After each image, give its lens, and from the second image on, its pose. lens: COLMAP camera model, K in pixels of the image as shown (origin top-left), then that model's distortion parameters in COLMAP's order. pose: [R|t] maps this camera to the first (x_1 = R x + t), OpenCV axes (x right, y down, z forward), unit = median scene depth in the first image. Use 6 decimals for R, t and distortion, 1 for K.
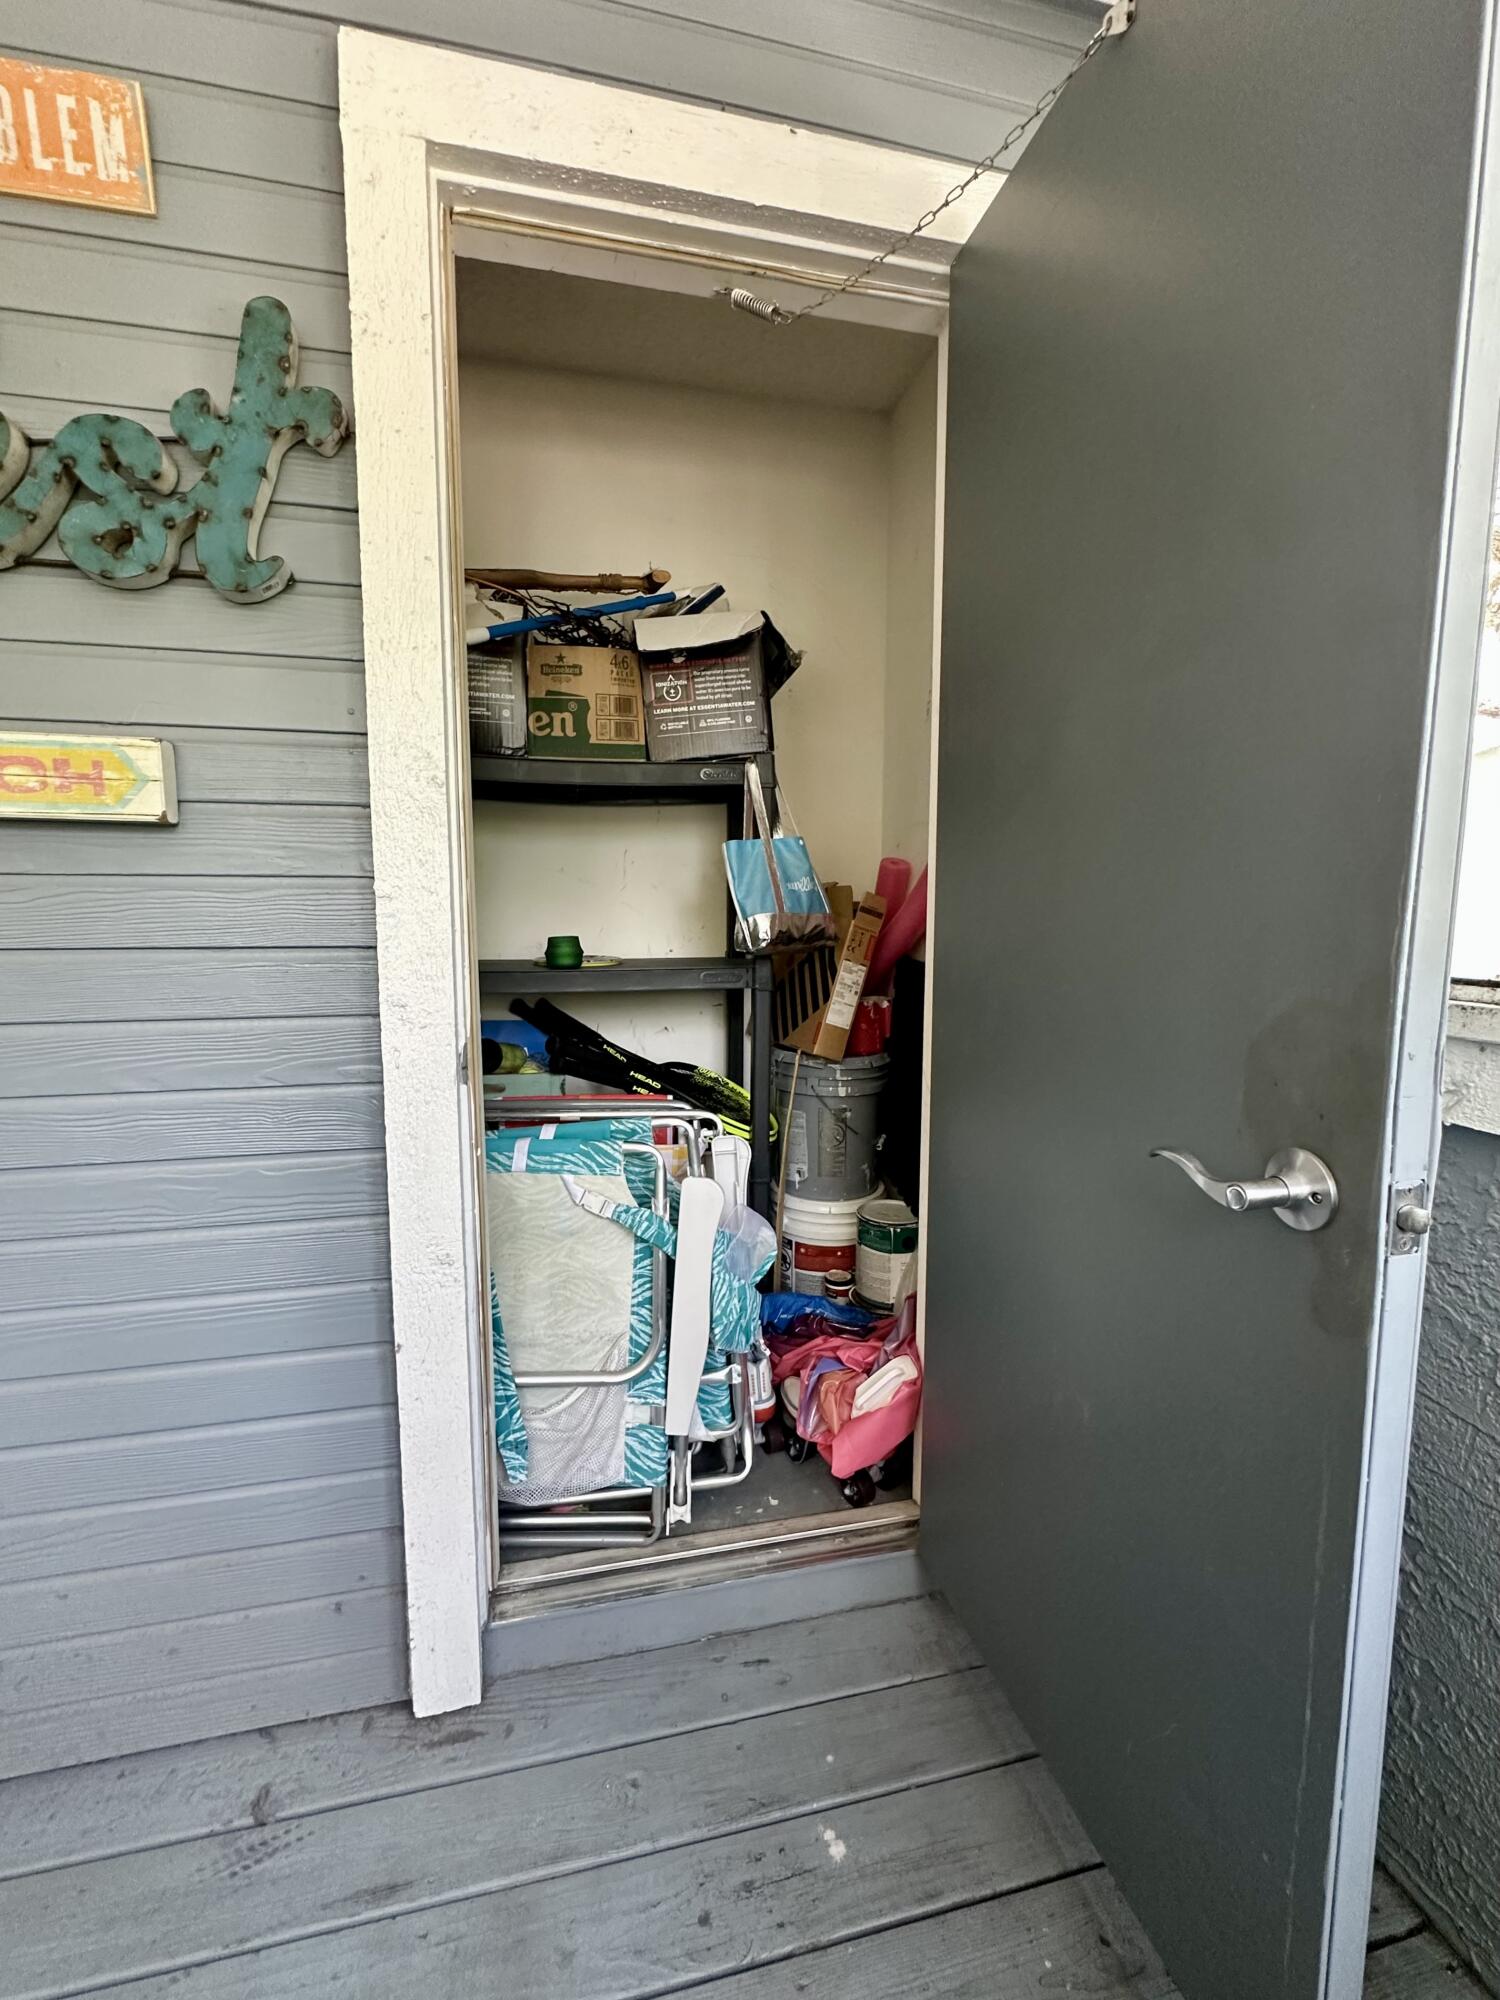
lens RADIAL K [[848.5, 0, 745.0], [0, 848.5, 1001.9], [0, 0, 1]] dist [-0.001306, 0.000081]
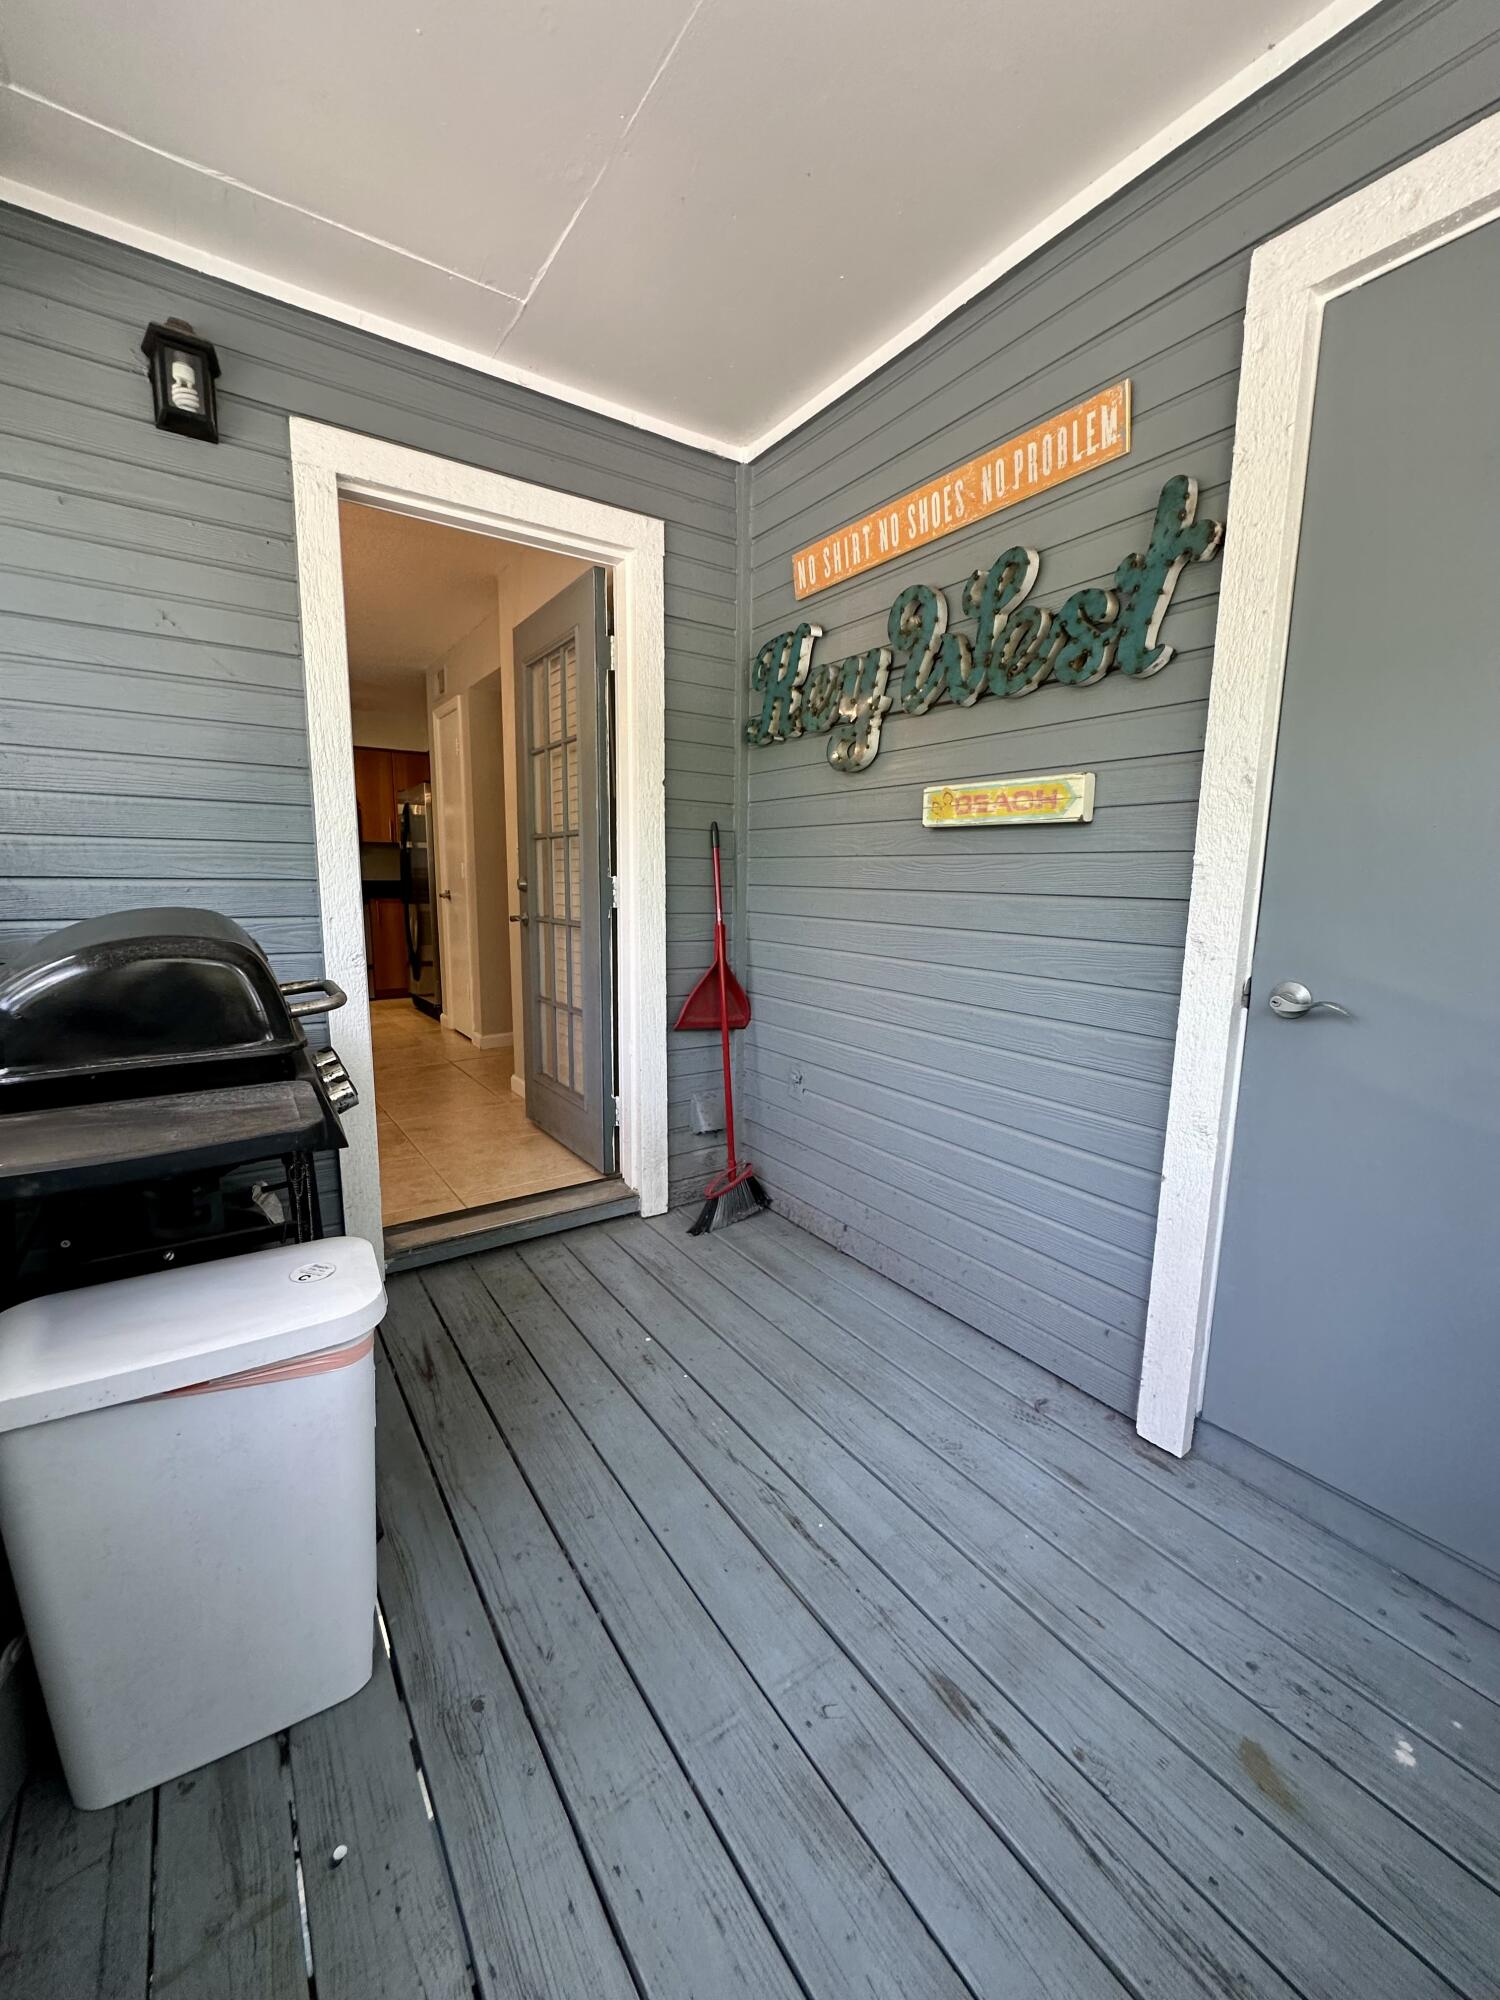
lens RADIAL K [[795.4, 0, 749.9], [0, 795.4, 1001.2], [0, 0, 1]] dist [-0.005243, 0.000694]
pose [[0.372656, 0.152403, -0.915369, 0.587833], [-0.111125, 0.986652, 0.119031, 0.029333], [0.921292, 0.057363, 0.384618, -0.211063]]
